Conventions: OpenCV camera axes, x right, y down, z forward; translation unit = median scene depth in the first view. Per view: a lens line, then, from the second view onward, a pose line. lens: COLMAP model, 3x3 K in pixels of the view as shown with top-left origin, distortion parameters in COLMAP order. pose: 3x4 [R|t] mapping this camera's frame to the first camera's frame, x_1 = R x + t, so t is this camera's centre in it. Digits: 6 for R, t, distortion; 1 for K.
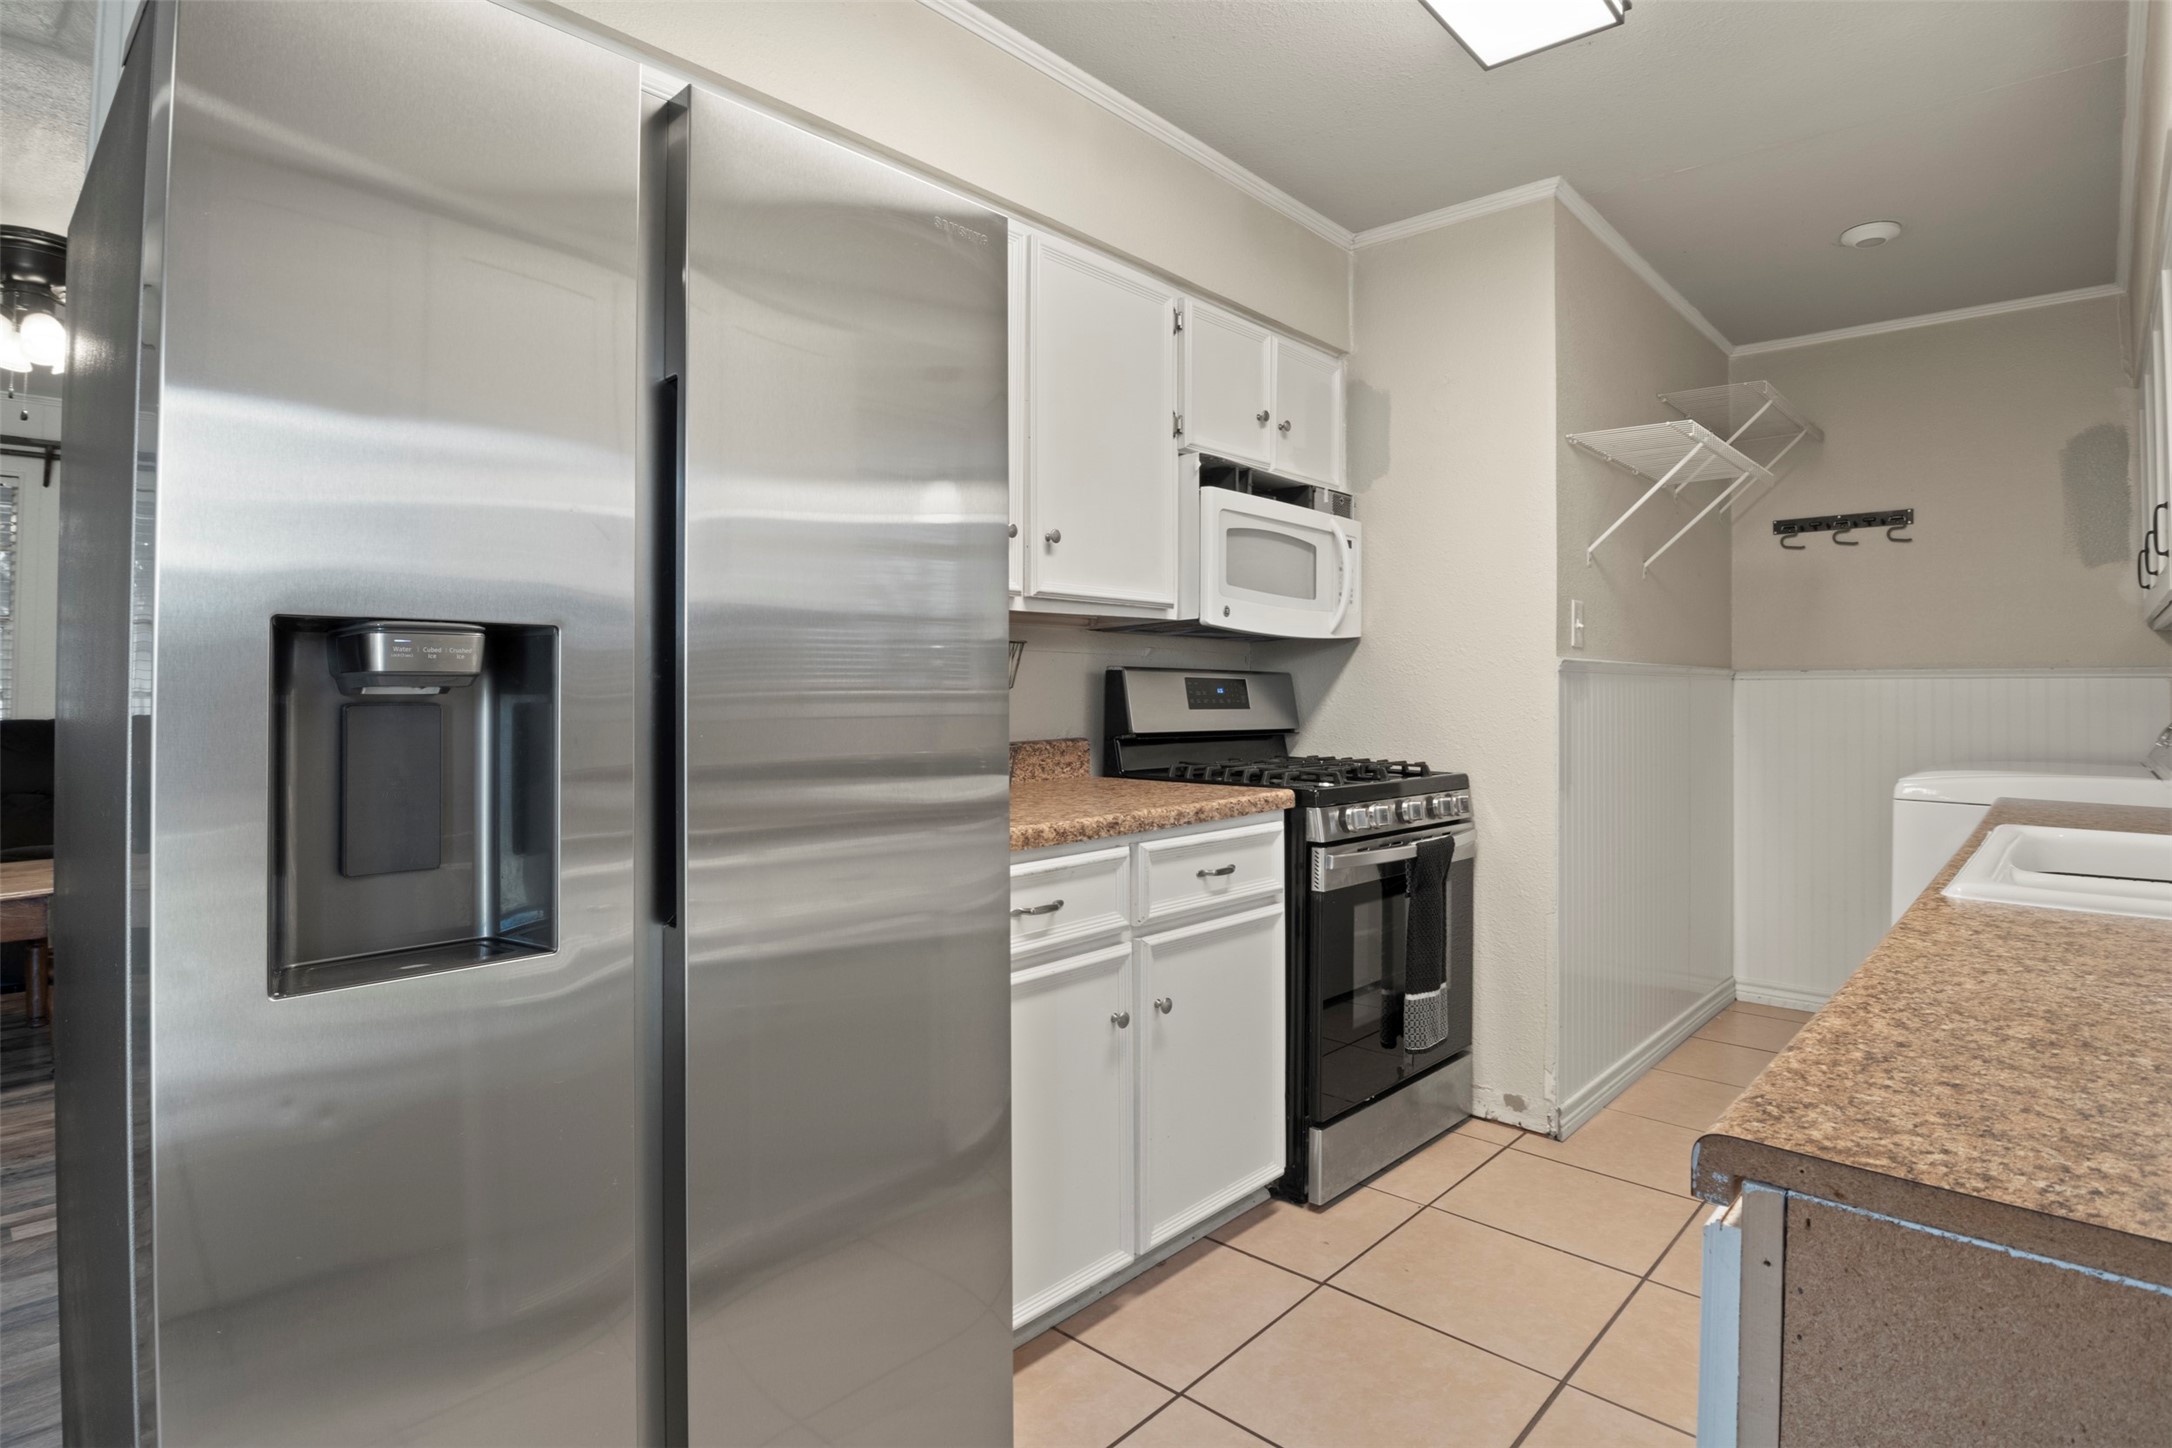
lens RADIAL K [[1102.4, 0, 1087.4], [0, 1102.4, 685.4], [0, 0, 1]] dist [-0.017705, -0.006362]
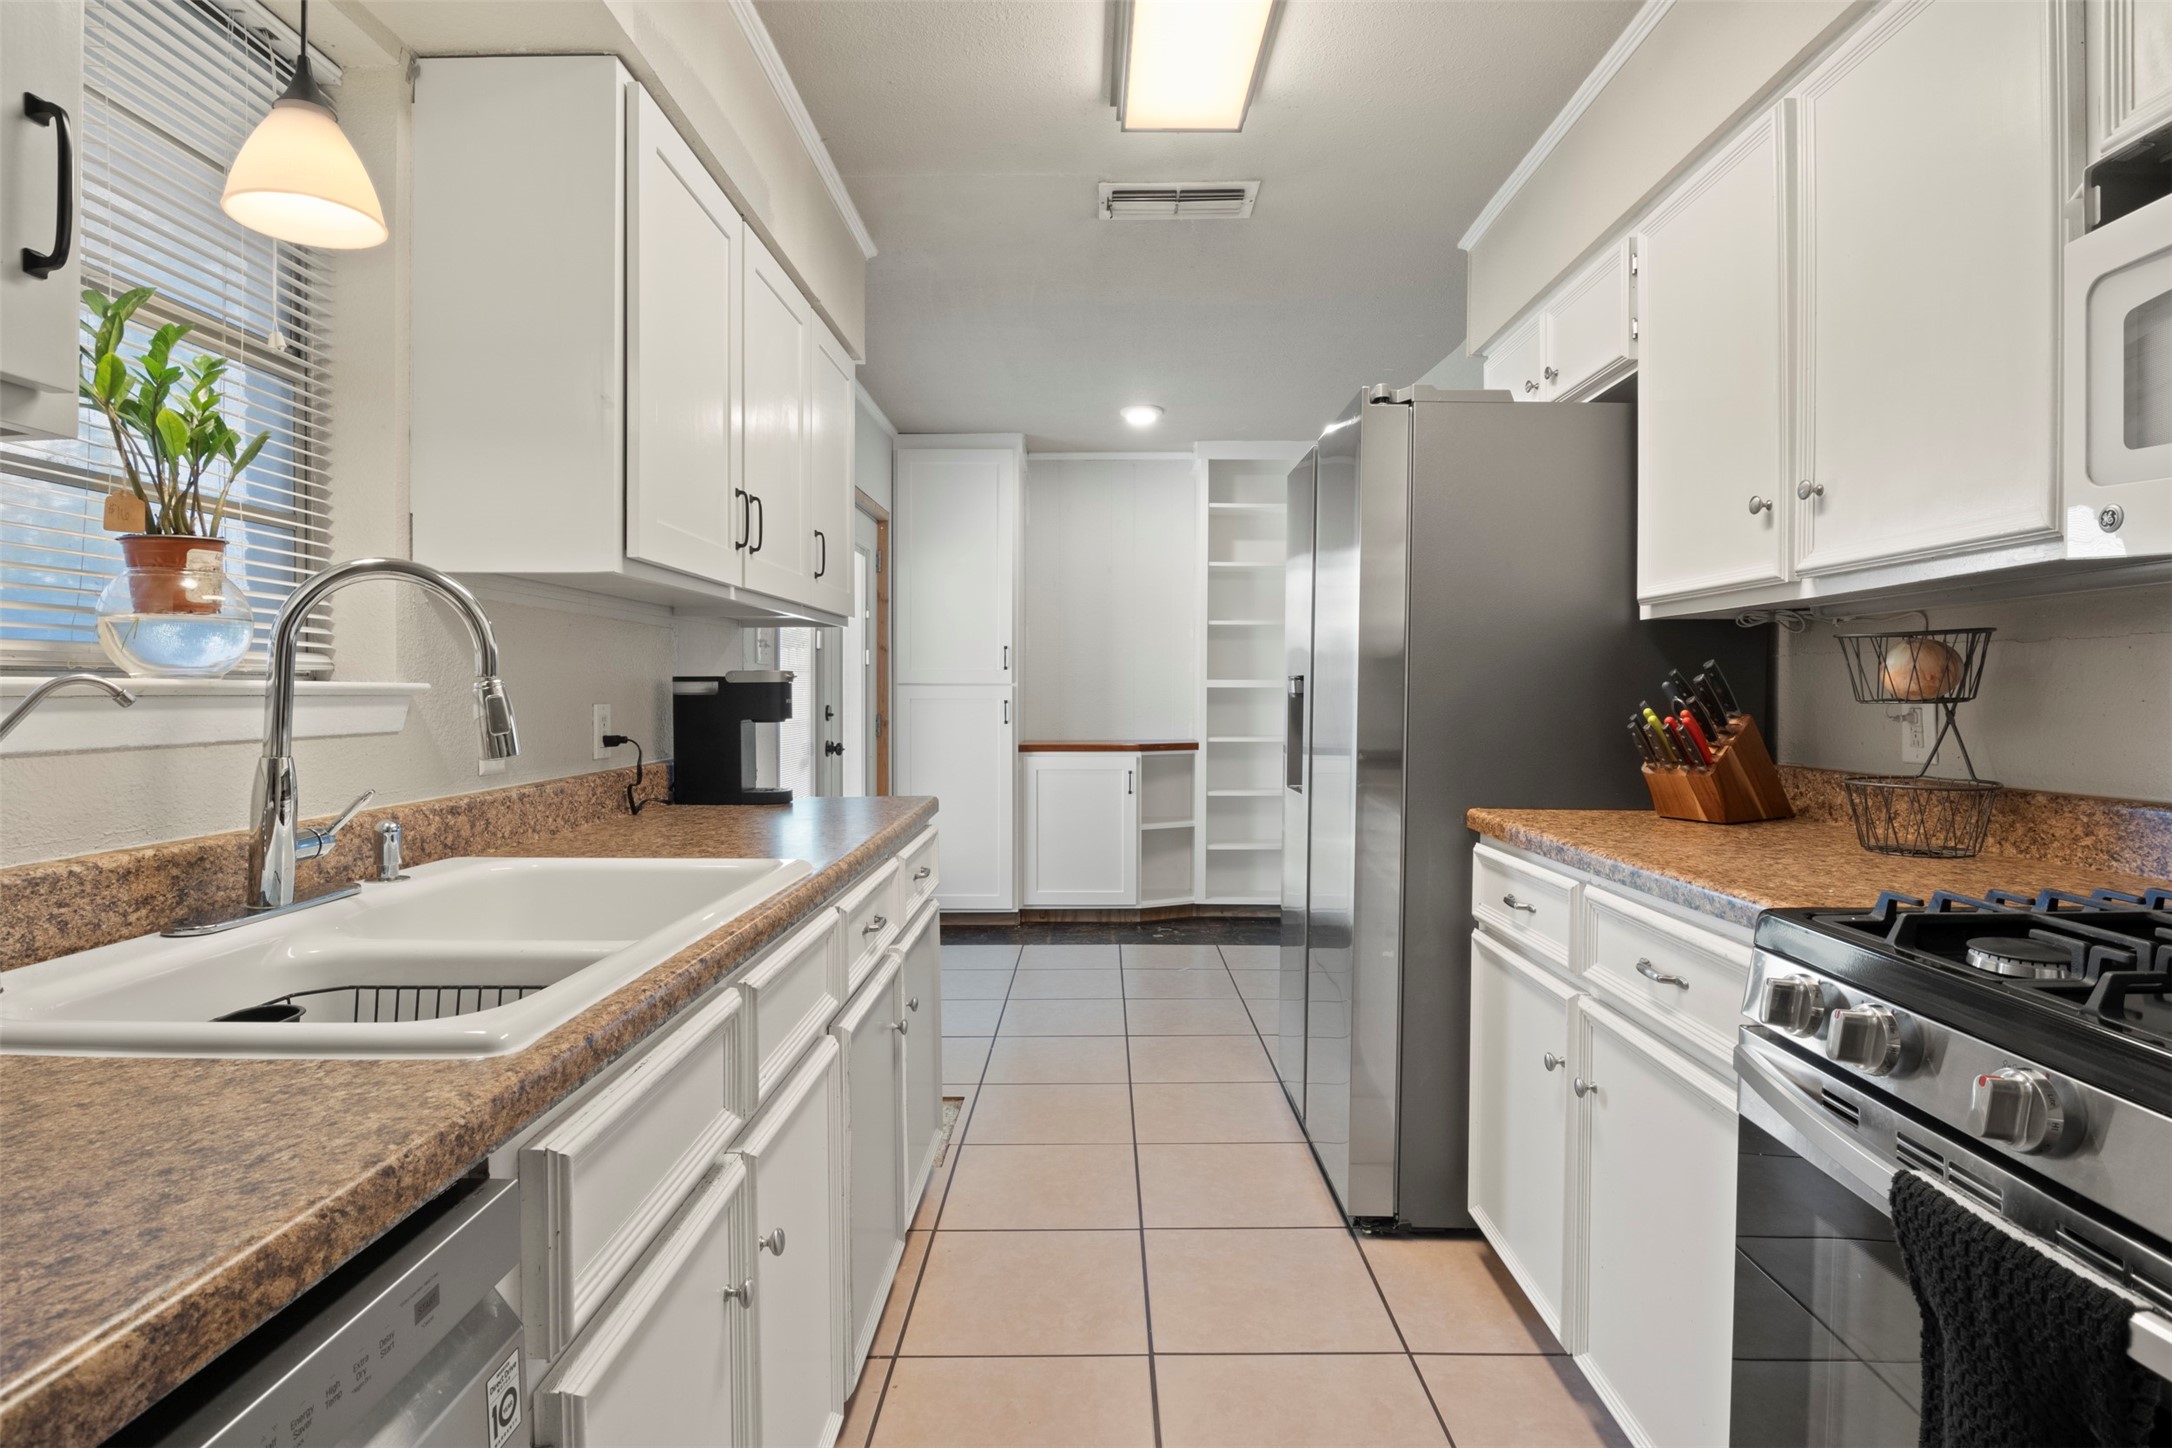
lens RADIAL K [[1119.6, 0, 1086.0], [0, 1119.6, 724.0], [0, 0, 1]] dist [-0.003863, -0.007254]
pose [[-0.742806, 0.014432, -0.669351, 0.692481], [-0.001786, 0.999721, 0.023537, 0.000669], [0.669504, 0.018678, -0.742574, 1.053547]]
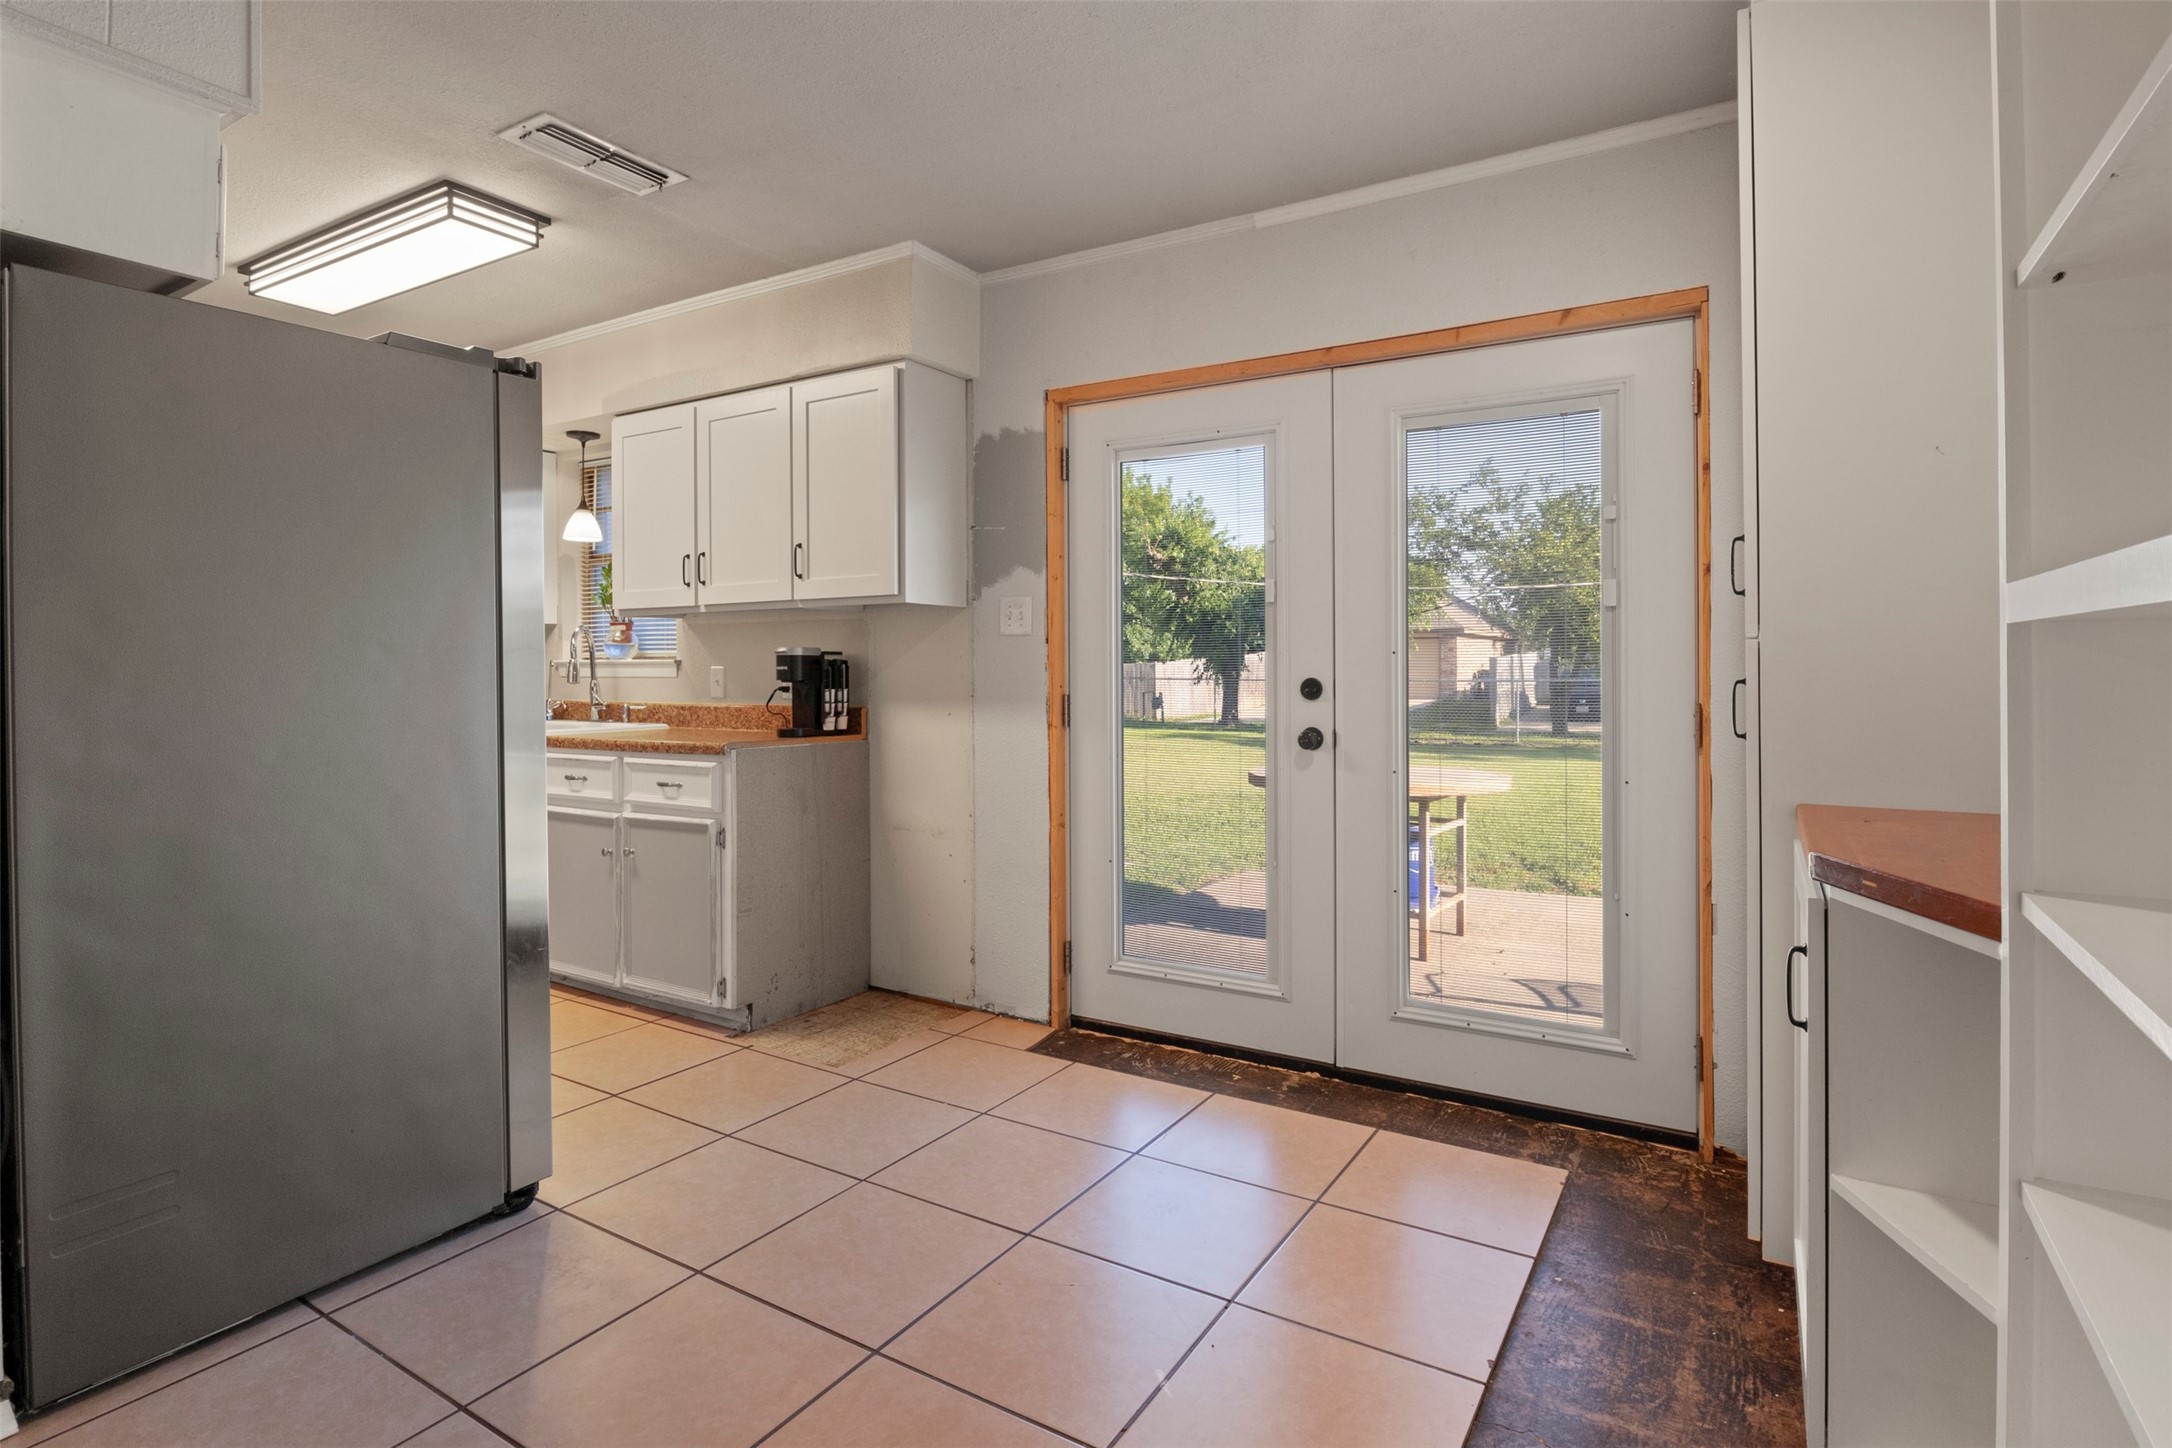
lens RADIAL K [[1087.5, 0, 1070.2], [0, 1087.5, 665.9], [0, 0, 1]] dist [-0.016274, -0.001151]
pose [[-0.179853, -0.003836, 0.983686, -1.163286], [-0.001275, 0.999992, 0.003666, -0.004703], [-0.983693, -0.000595, -0.179856, 0.055903]]
